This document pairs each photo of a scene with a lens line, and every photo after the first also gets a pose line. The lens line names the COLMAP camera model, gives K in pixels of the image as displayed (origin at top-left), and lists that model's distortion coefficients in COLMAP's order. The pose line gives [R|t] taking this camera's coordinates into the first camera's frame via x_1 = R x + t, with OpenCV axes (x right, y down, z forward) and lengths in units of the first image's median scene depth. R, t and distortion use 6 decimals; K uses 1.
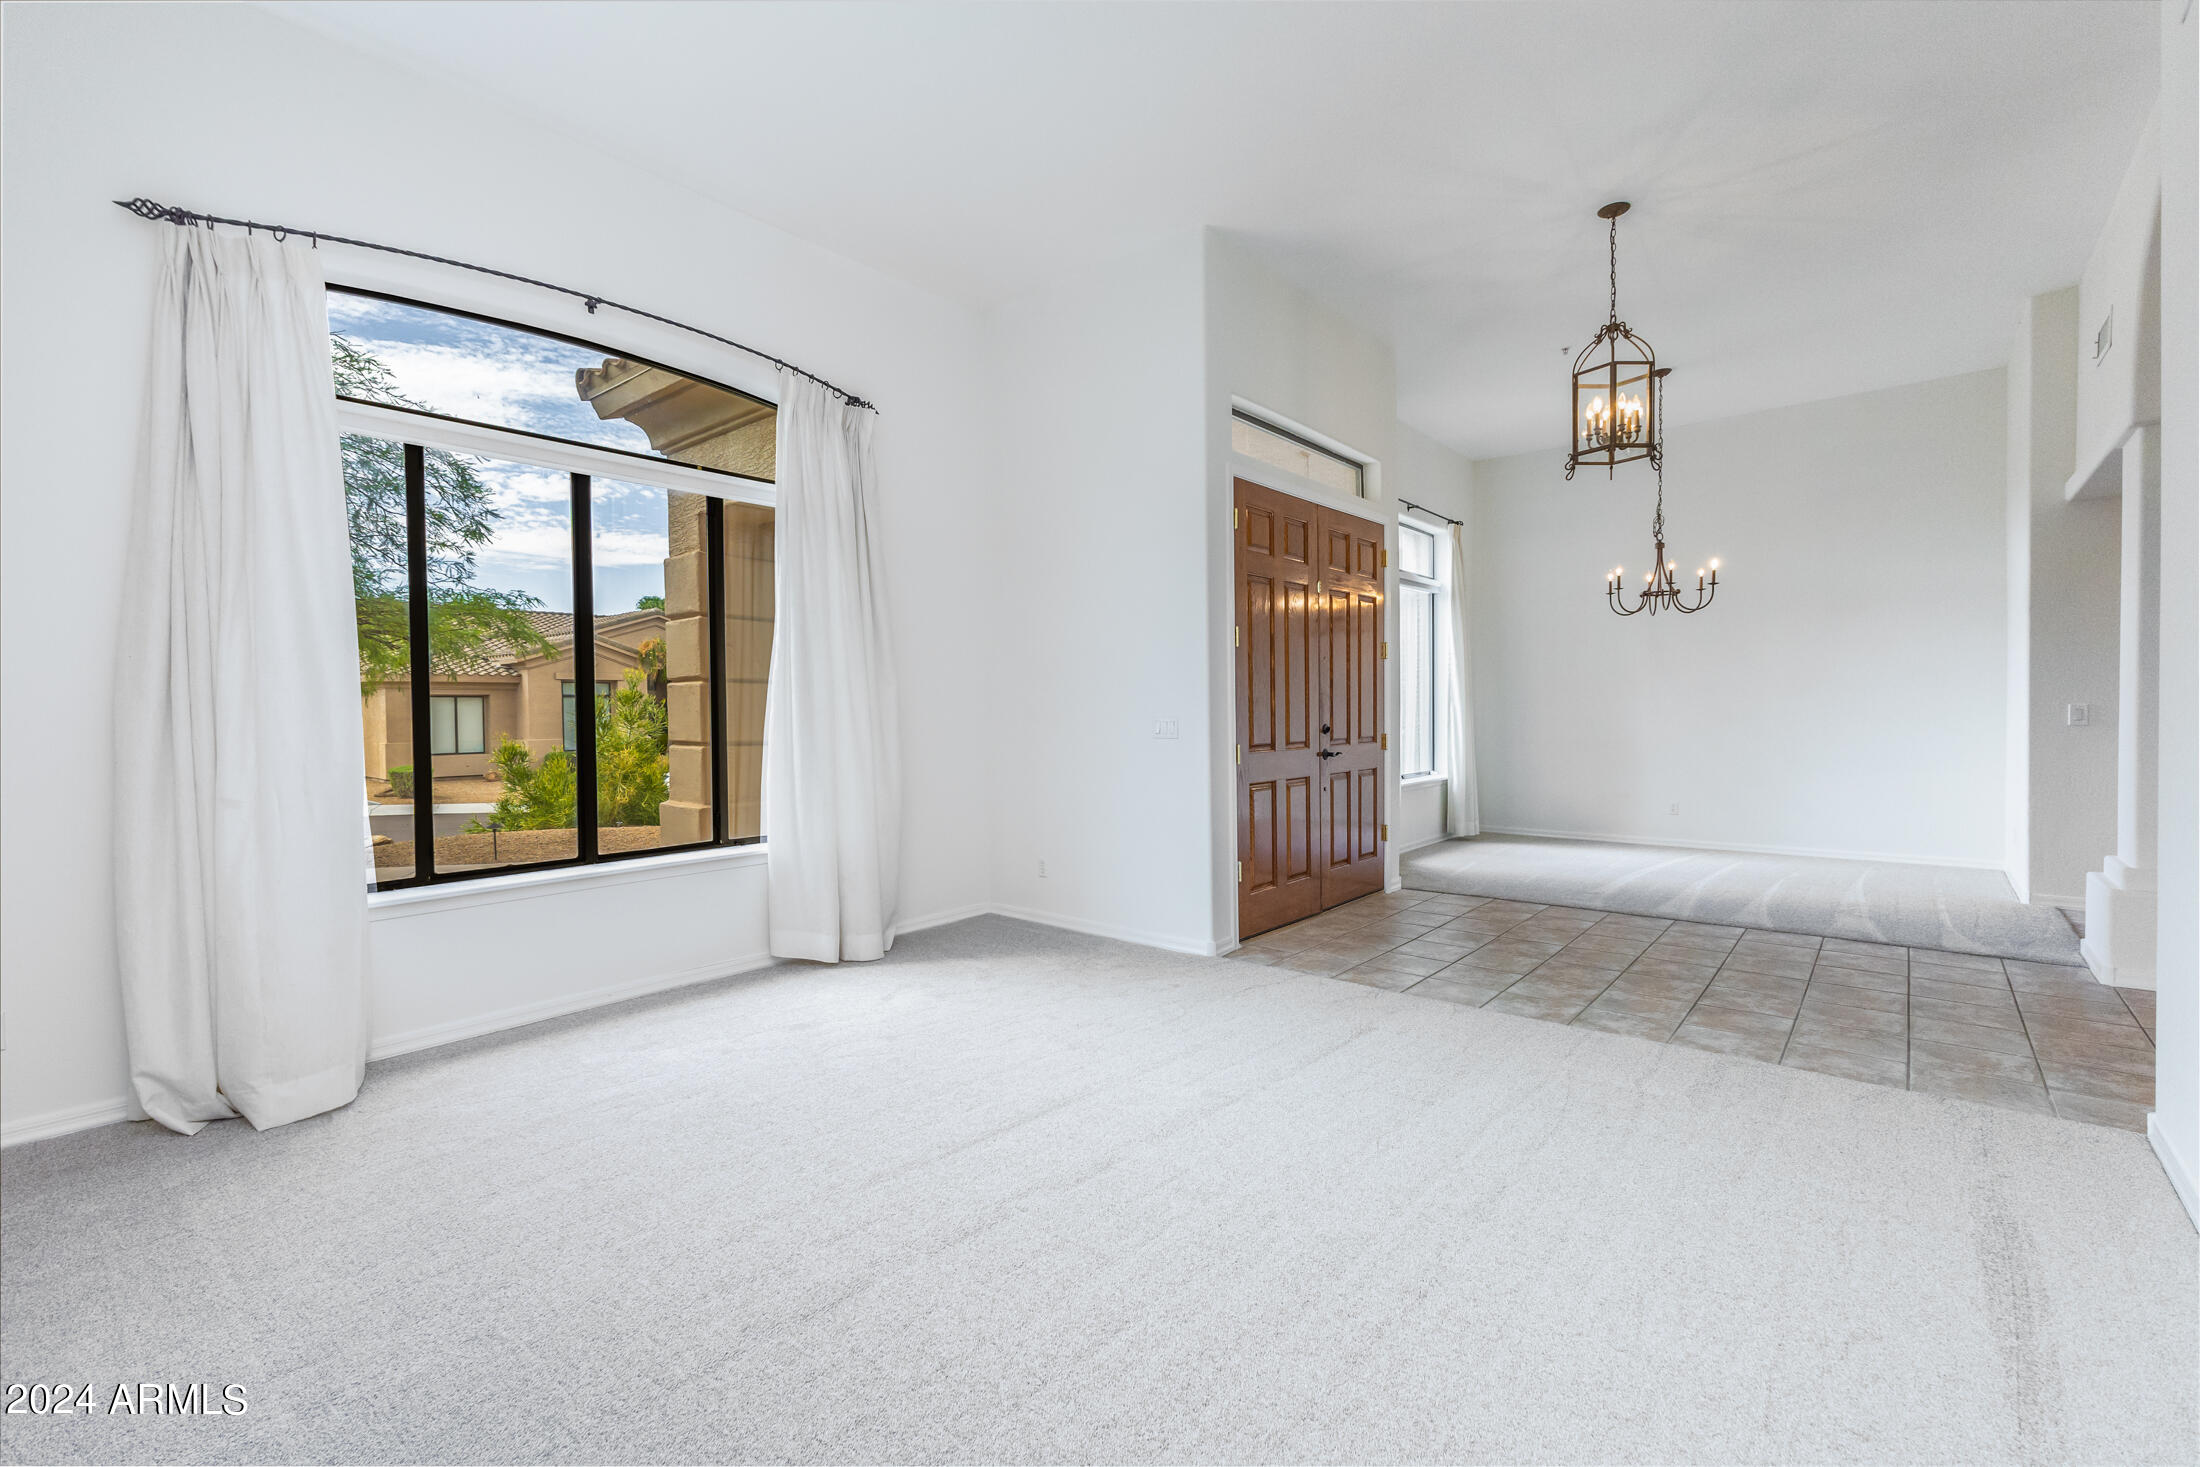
lens RADIAL K [[943.9, 0, 1100.5], [0, 943.9, 730.5], [0, 0, 1]] dist [0.007574, 0.000059]
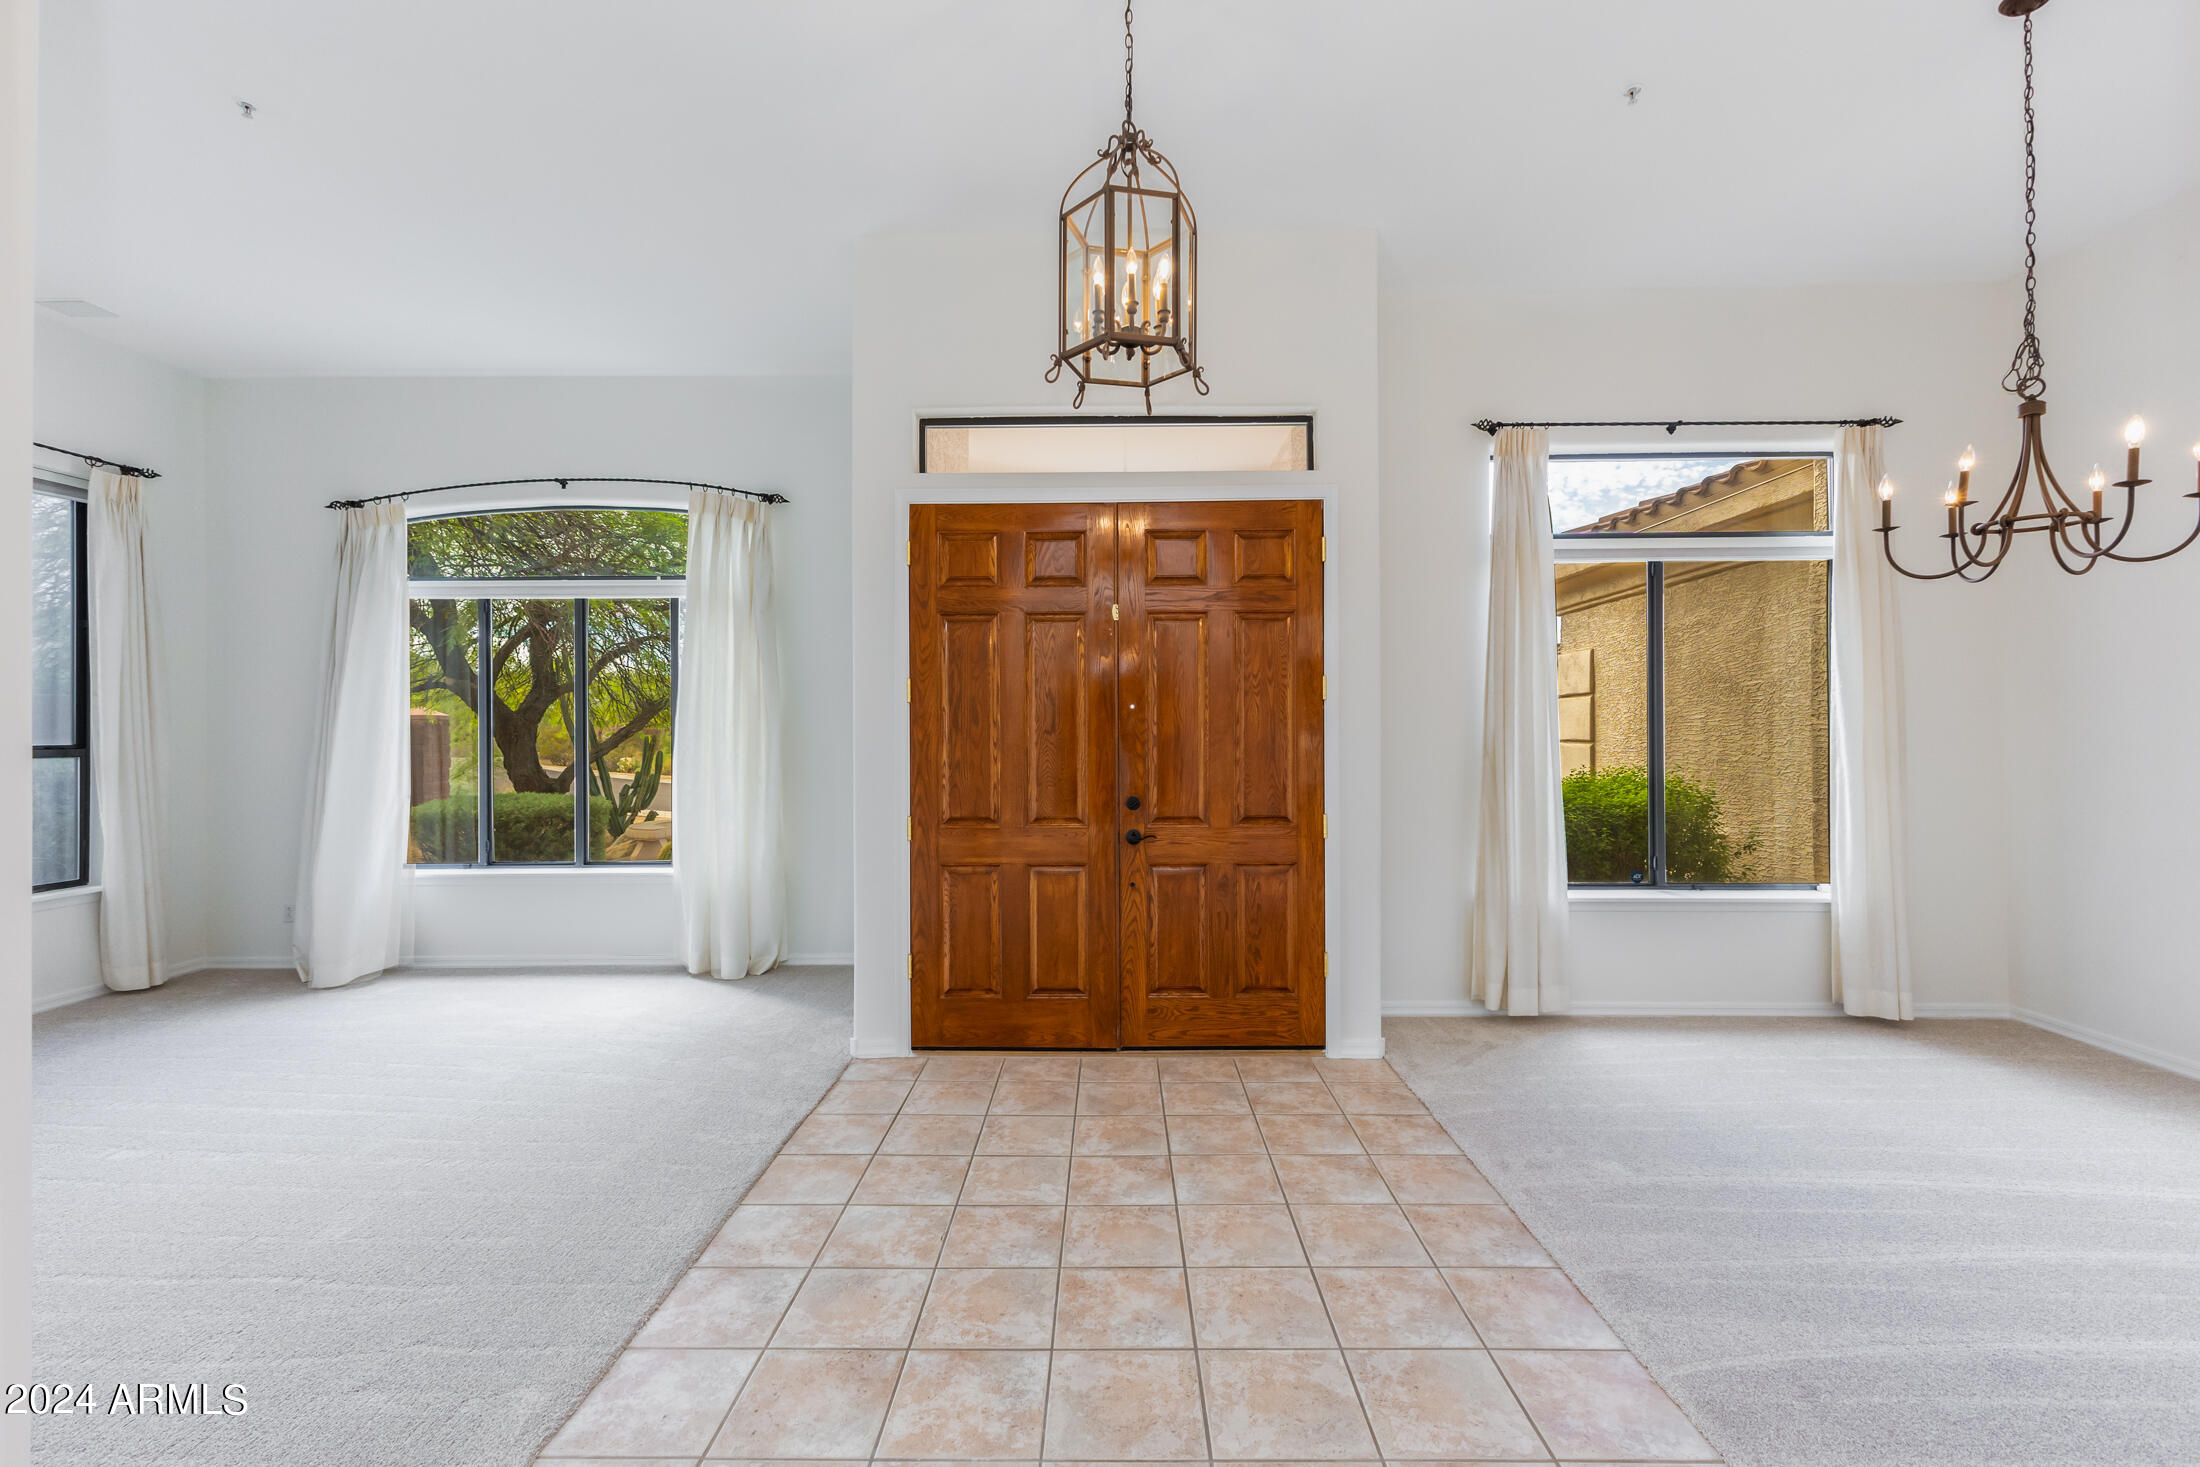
lens RADIAL K [[941.2, 0, 1102.5], [0, 941.2, 732.1], [0, 0, 1]] dist [0.009973, -0.003573]
pose [[0.637828, 0.007254, -0.770144, 0.806756], [-0.019664, 0.999783, -0.006868, -0.052232], [0.769928, 0.019524, 0.637833, 0.521549]]
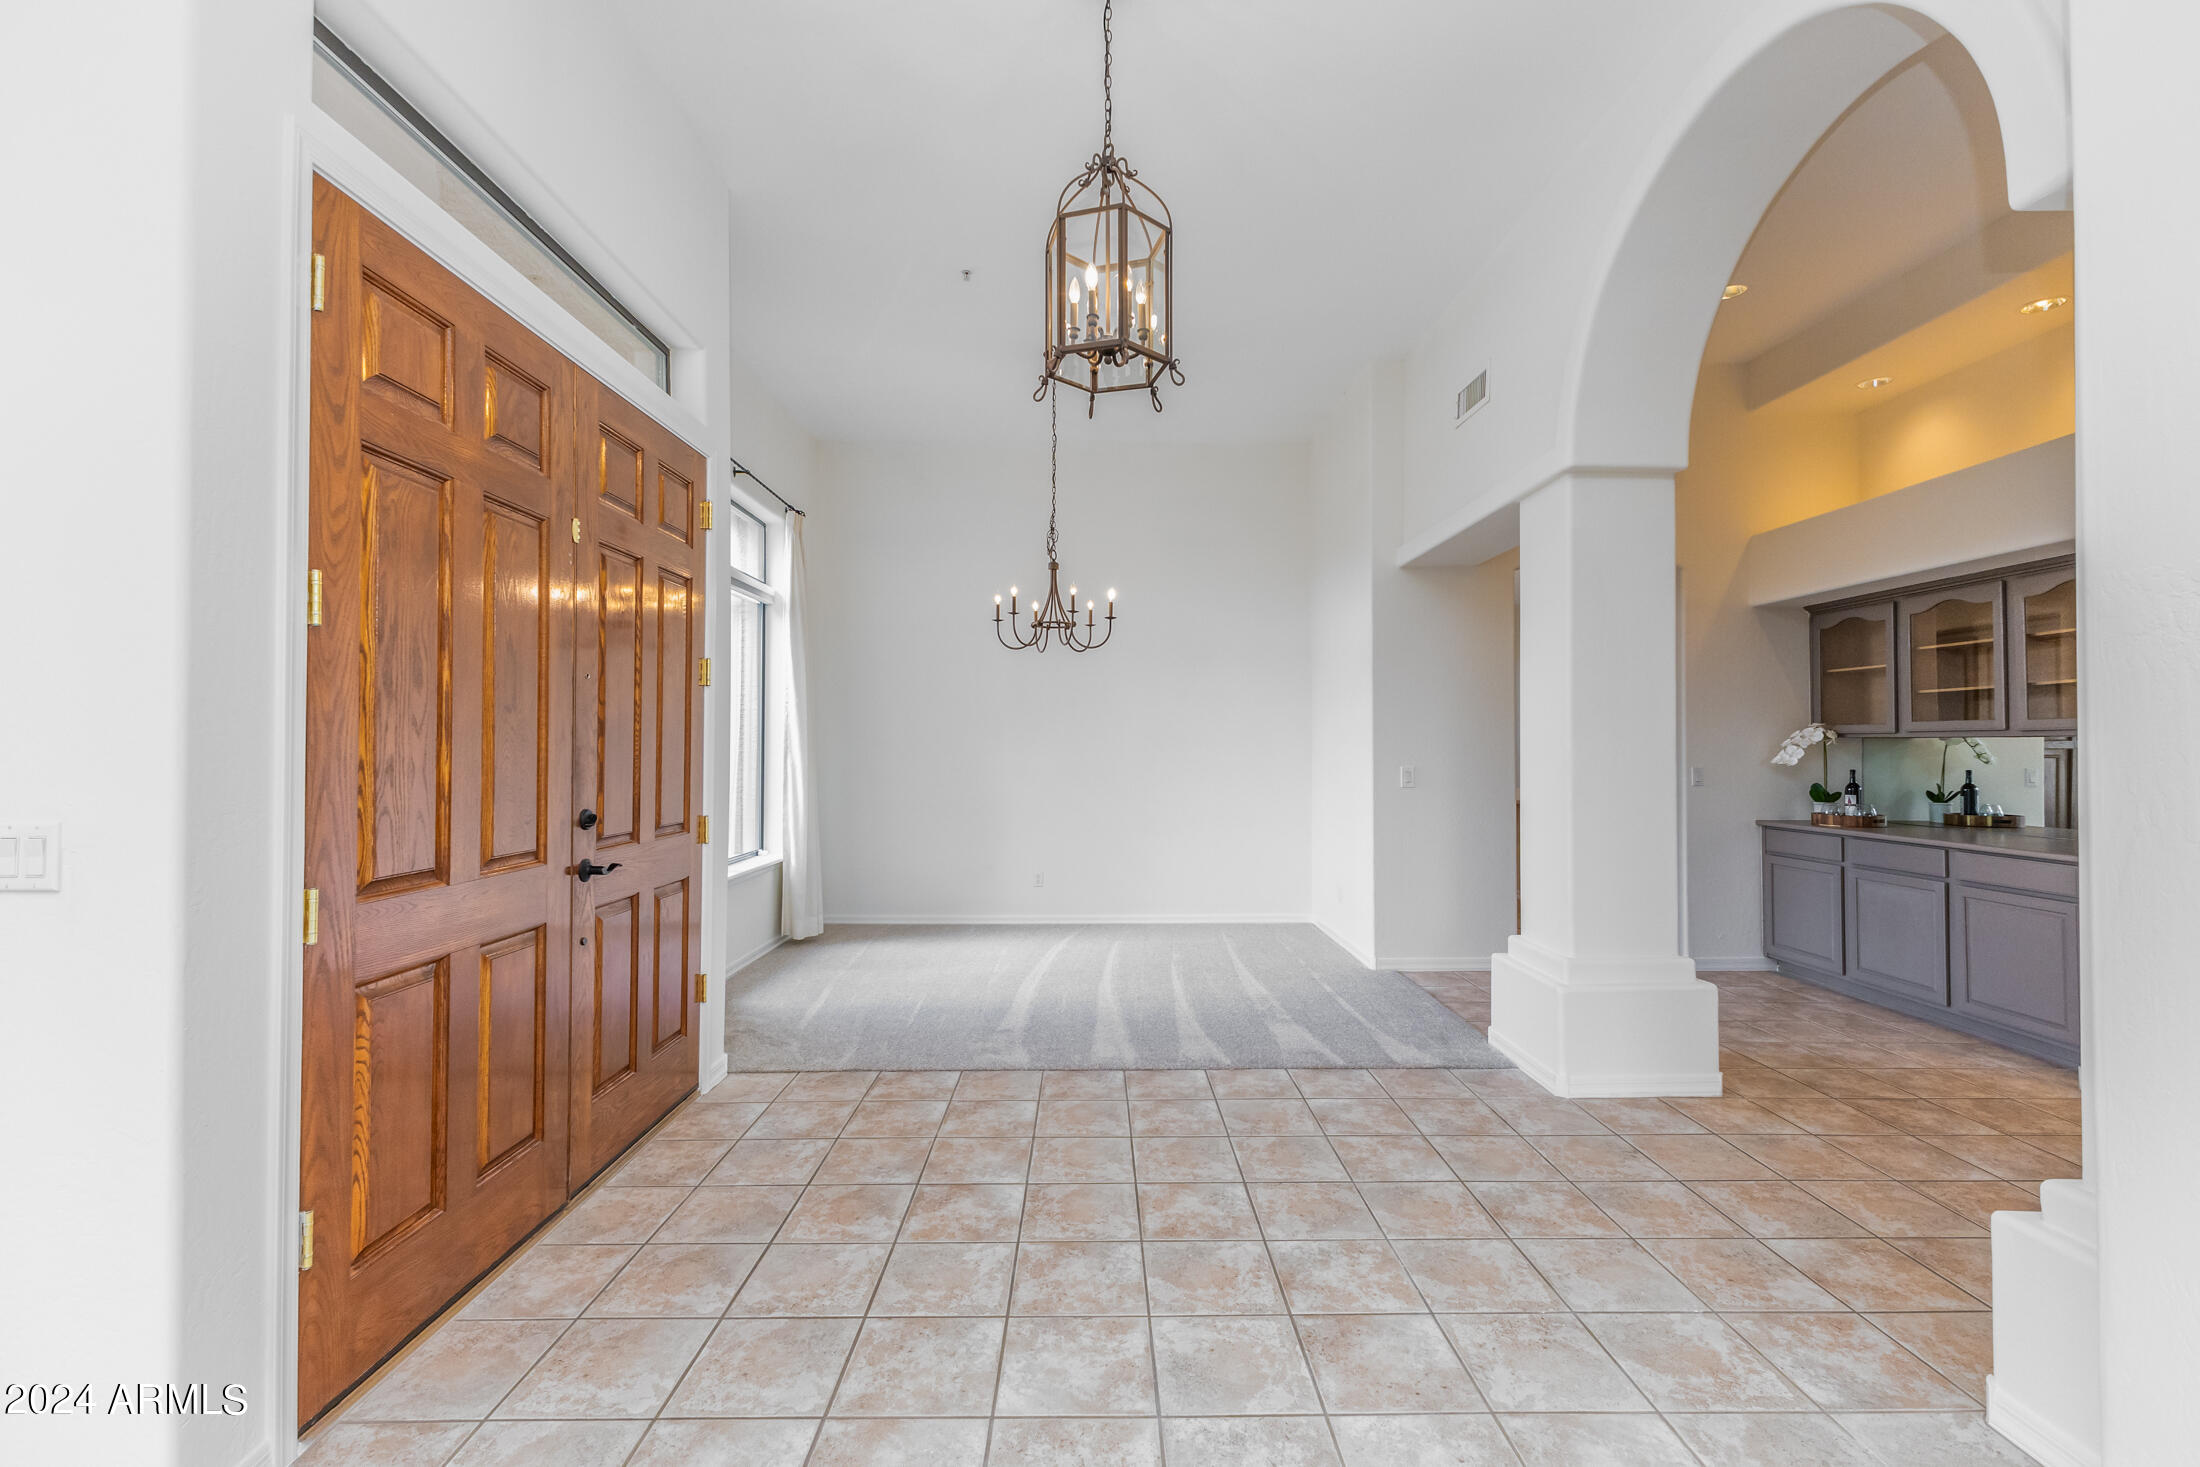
lens RADIAL K [[943.9, 0, 1100.5], [0, 943.9, 730.5], [0, 0, 1]] dist [0.007574, 0.000059]
pose [[0.755595, 0.023033, 0.654633, 0.118828], [0.004350, 0.999183, -0.040177, -0.027373], [-0.655024, 0.033205, 0.754878, 0.456670]]
